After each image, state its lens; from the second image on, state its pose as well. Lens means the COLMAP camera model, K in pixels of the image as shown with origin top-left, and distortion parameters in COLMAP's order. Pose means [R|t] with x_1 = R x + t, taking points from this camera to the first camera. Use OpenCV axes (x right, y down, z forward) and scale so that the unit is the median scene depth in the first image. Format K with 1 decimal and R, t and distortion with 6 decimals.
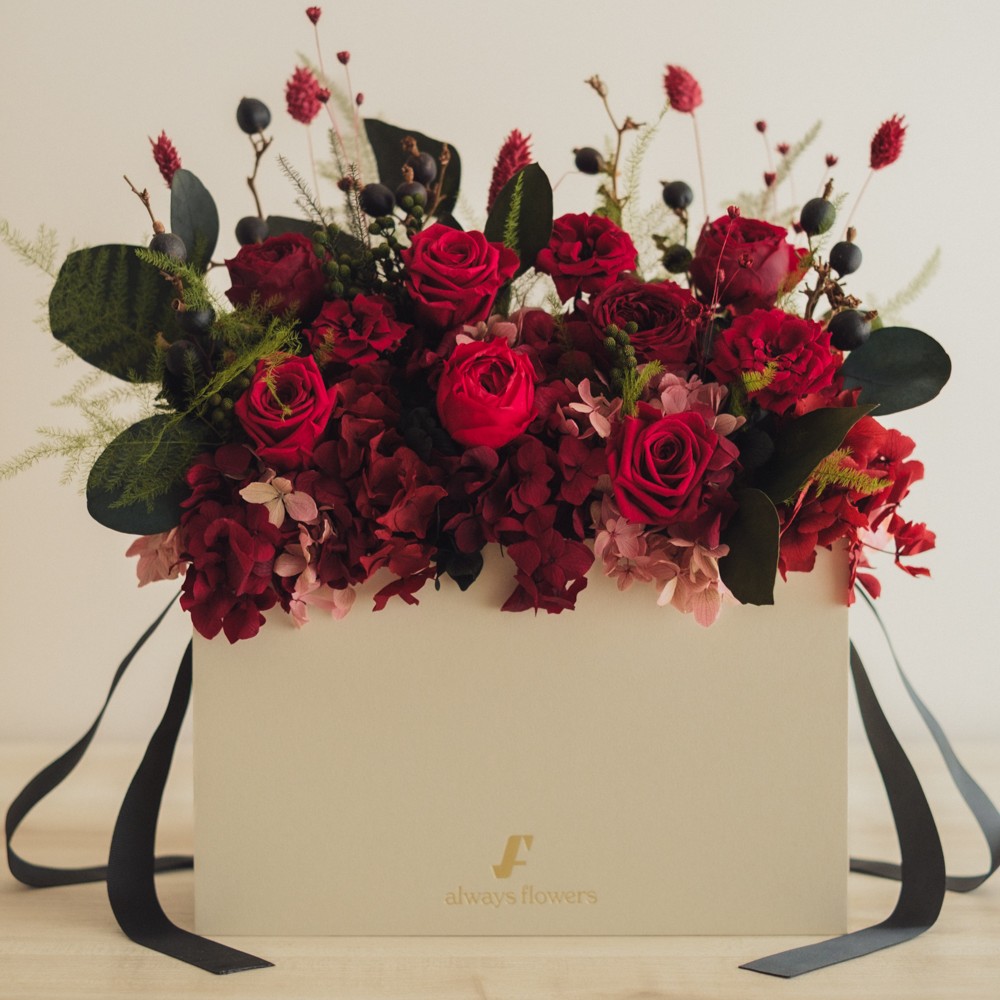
lens RADIAL K [[2411.8, 0, 505.2], [0, 2411.8, 495.7], [0, 0, 1]] dist [-0.045556, 0.000000]
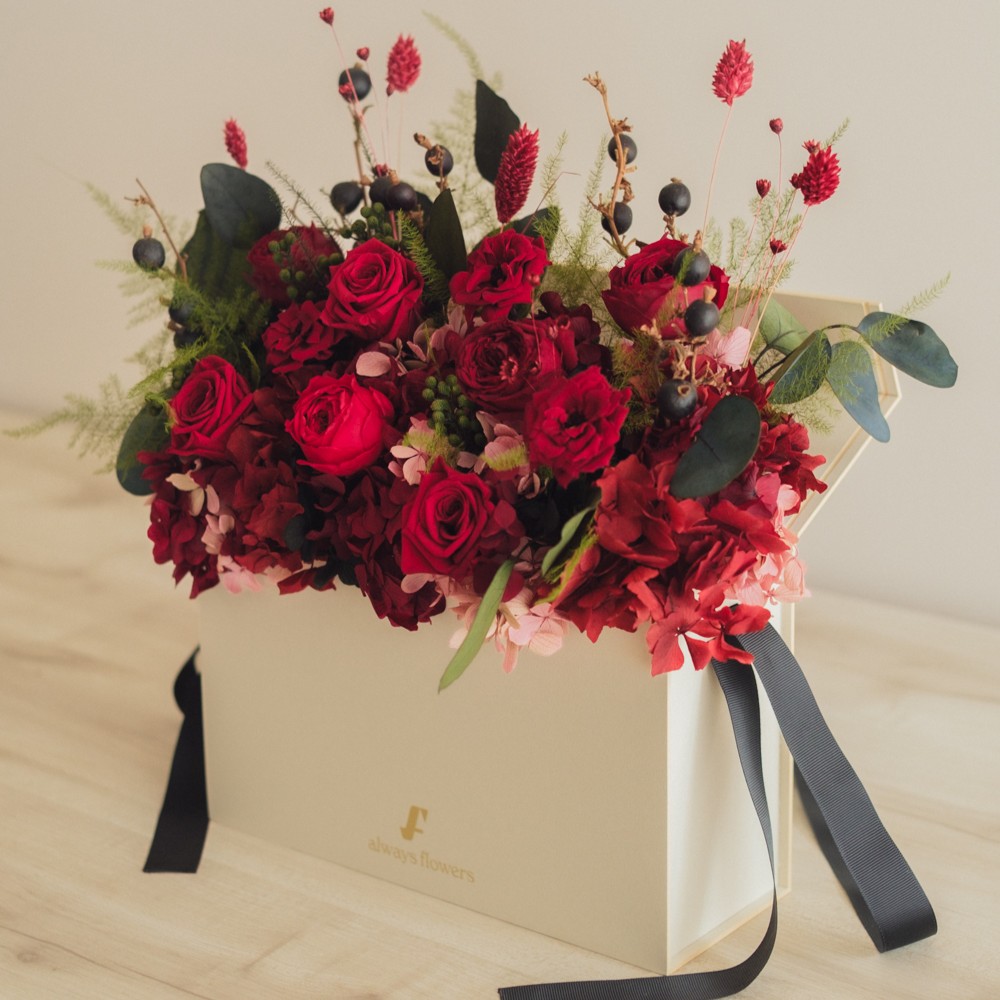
lens RADIAL K [[2411.8, 0, 497.0], [0, 2411.8, 497.9], [0, 0, 1]] dist [-0.045556, 0.000000]
pose [[0.782127, 0.166262, -0.600529, 0.666345], [-0.021803, 0.970458, 0.240284, -0.258207], [0.622738, -0.174839, 0.762646, 0.213740]]
